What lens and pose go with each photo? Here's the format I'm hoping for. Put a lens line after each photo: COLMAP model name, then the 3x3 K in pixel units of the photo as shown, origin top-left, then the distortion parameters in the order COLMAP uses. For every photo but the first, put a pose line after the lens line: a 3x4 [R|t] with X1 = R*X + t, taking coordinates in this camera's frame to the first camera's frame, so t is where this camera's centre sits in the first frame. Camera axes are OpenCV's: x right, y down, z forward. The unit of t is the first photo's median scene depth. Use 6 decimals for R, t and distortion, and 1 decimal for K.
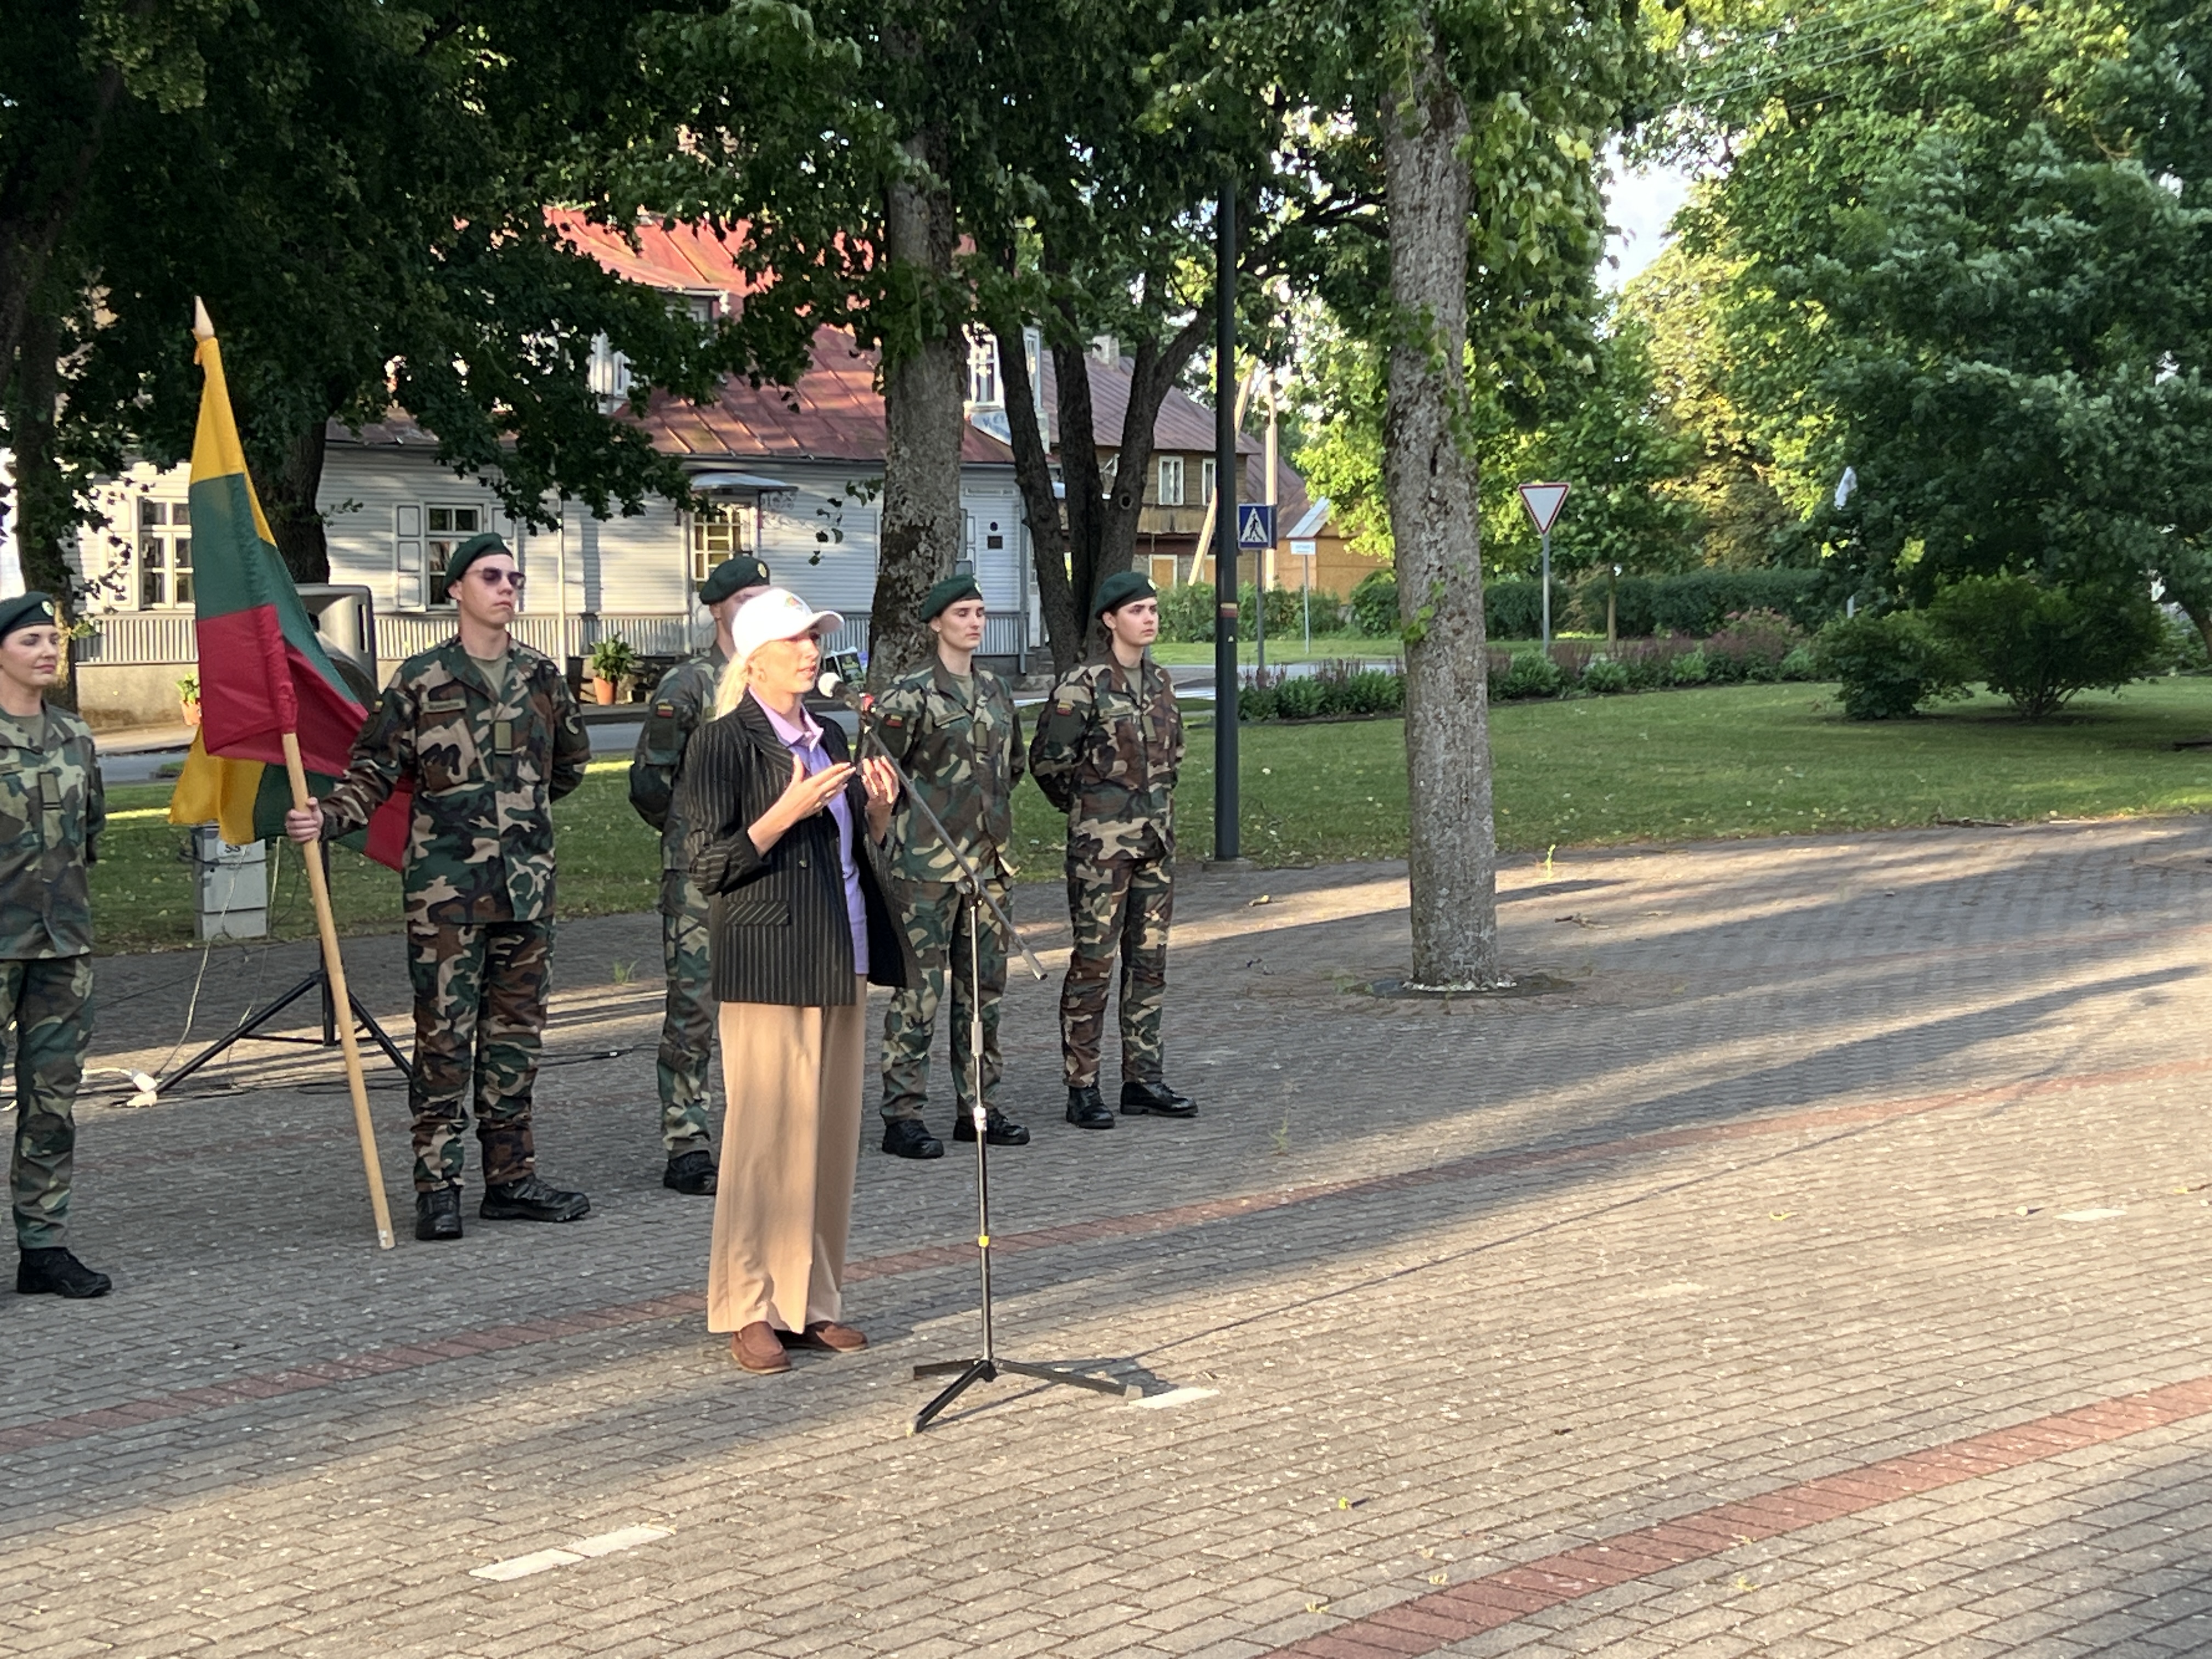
lens RADIAL K [[3740.7, 0, 1106.4], [0, 3740.7, 874.1], [0, 0, 1]] dist [0.214491, -0.071858]
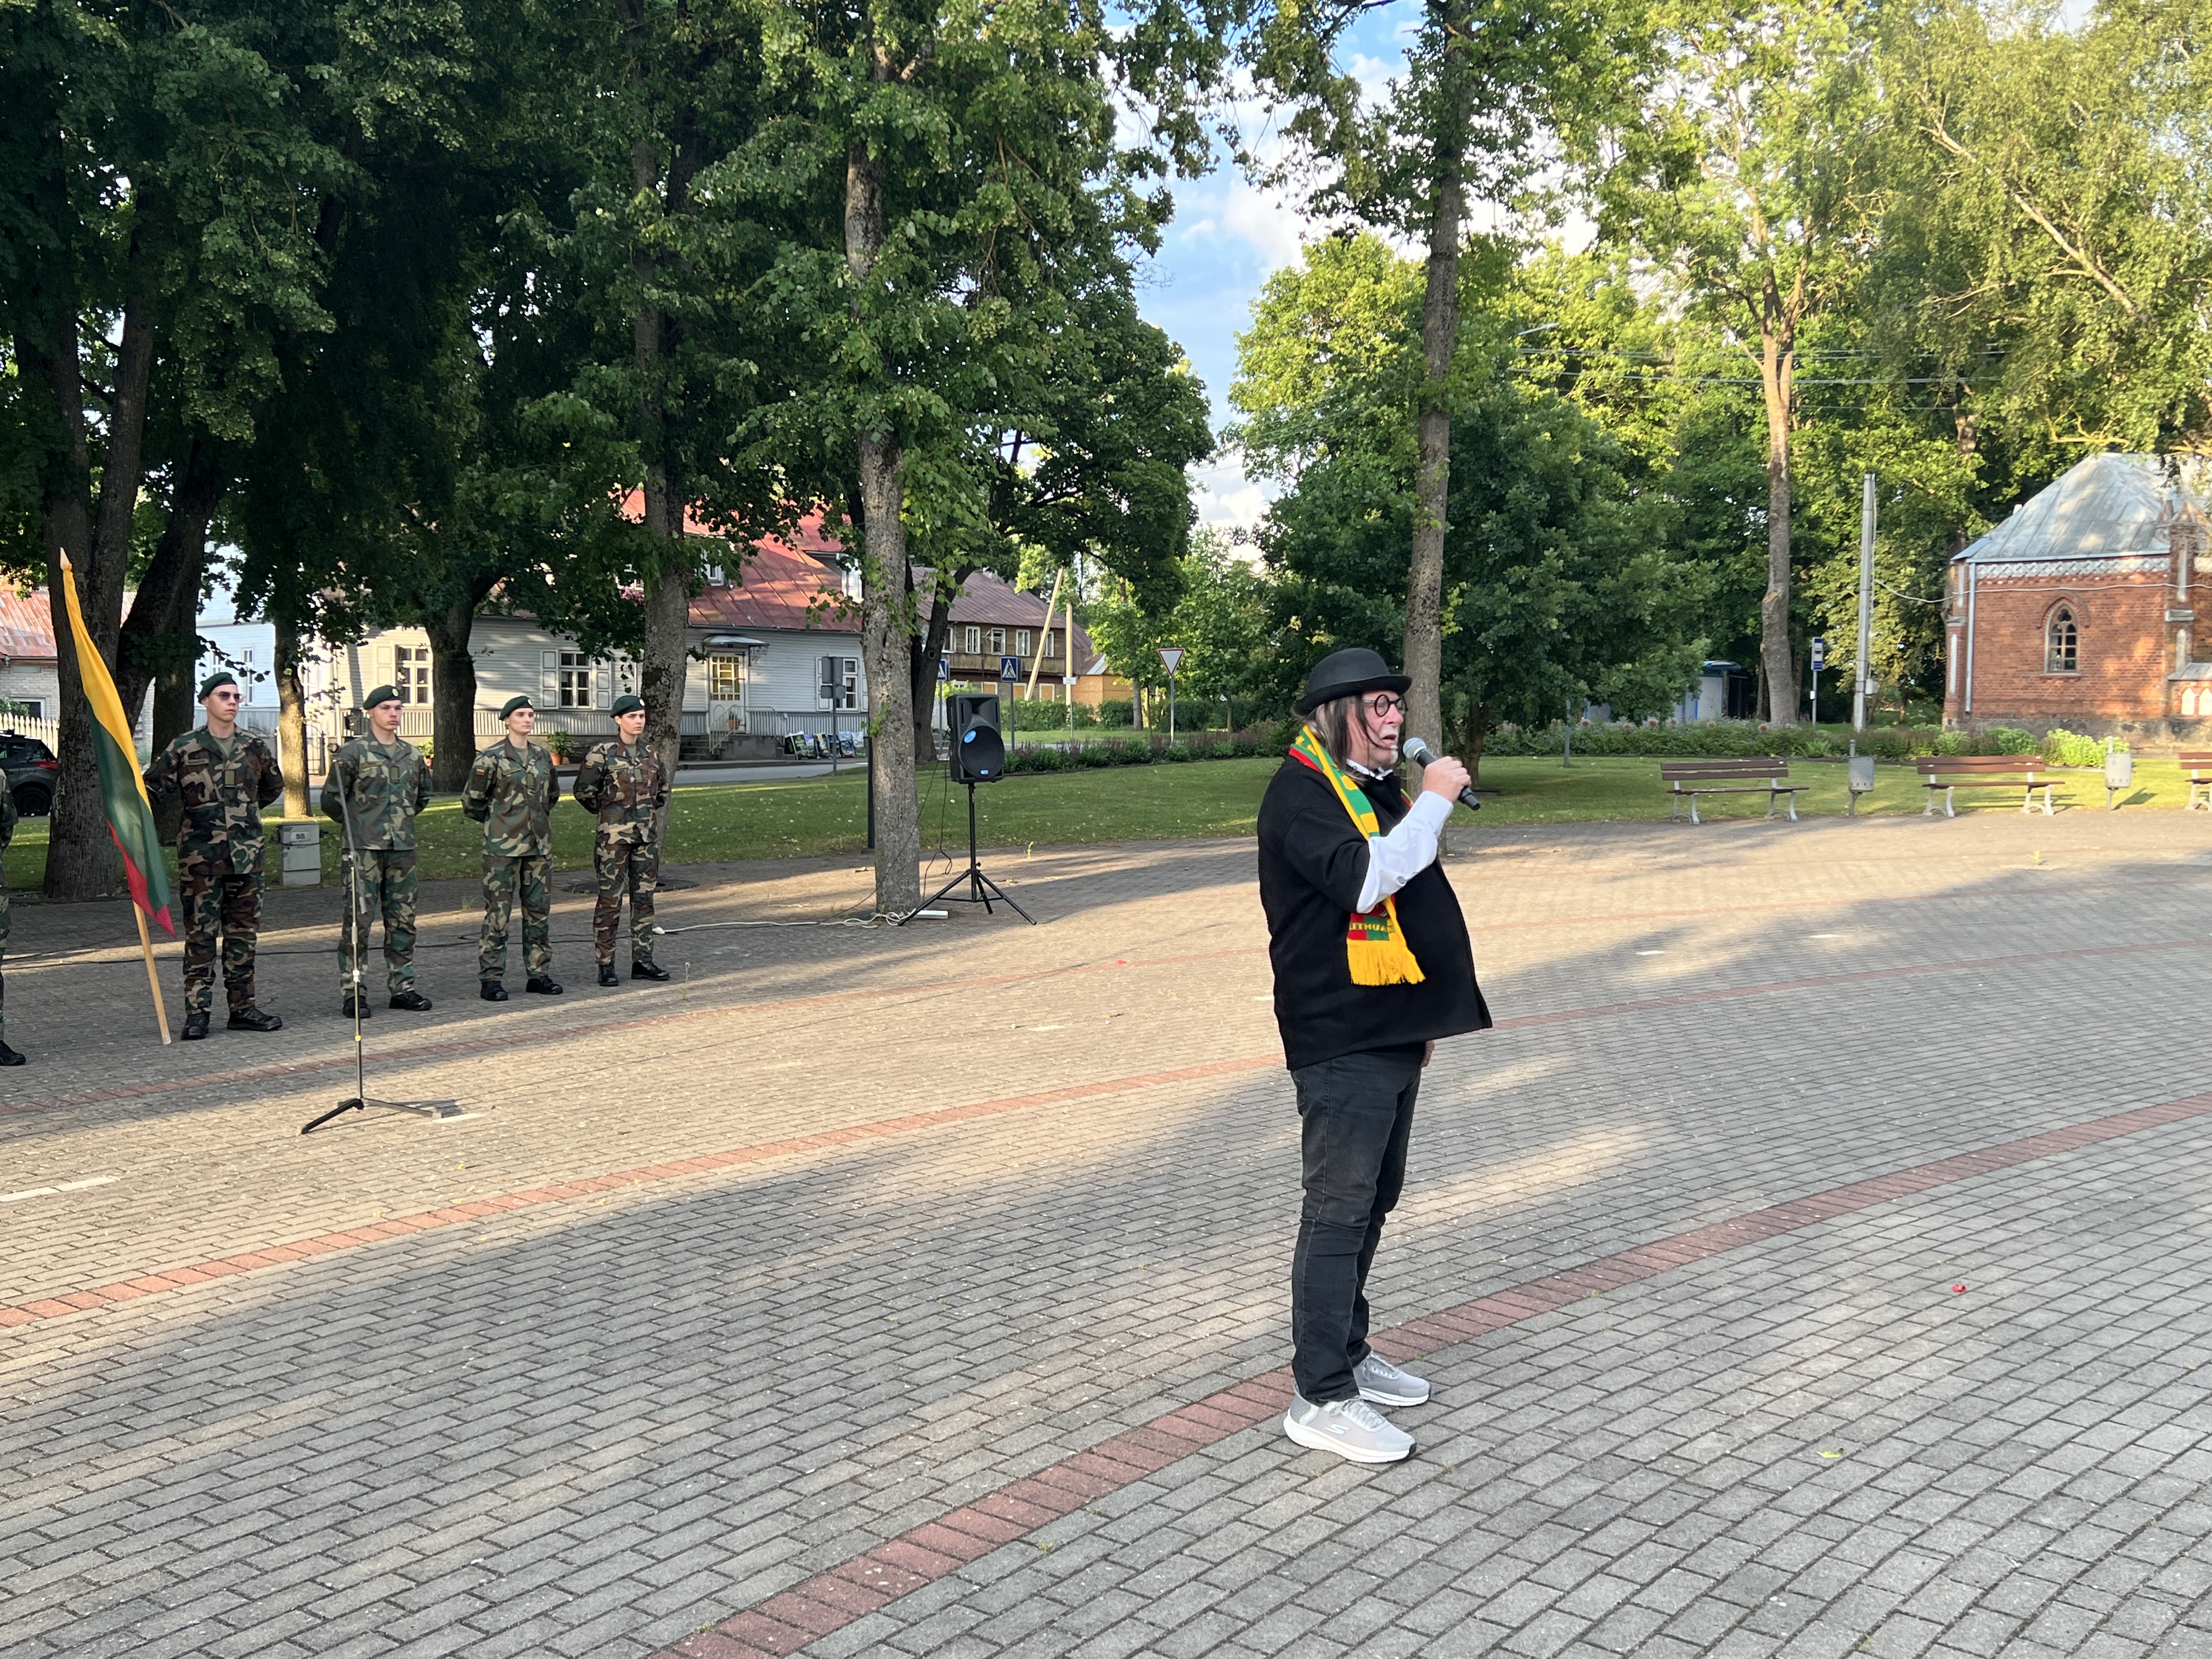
lens RADIAL K [[2055.7, 0, 1112.6], [0, 2055.7, 861.5], [0, 0, 1]] dist [0.139180, -0.343611]
pose [[0.999497, 0.009321, 0.030316, 0.219509], [-0.009383, 0.999954, 0.001923, -0.000212], [-0.030297, -0.002207, 0.999539, -0.064229]]
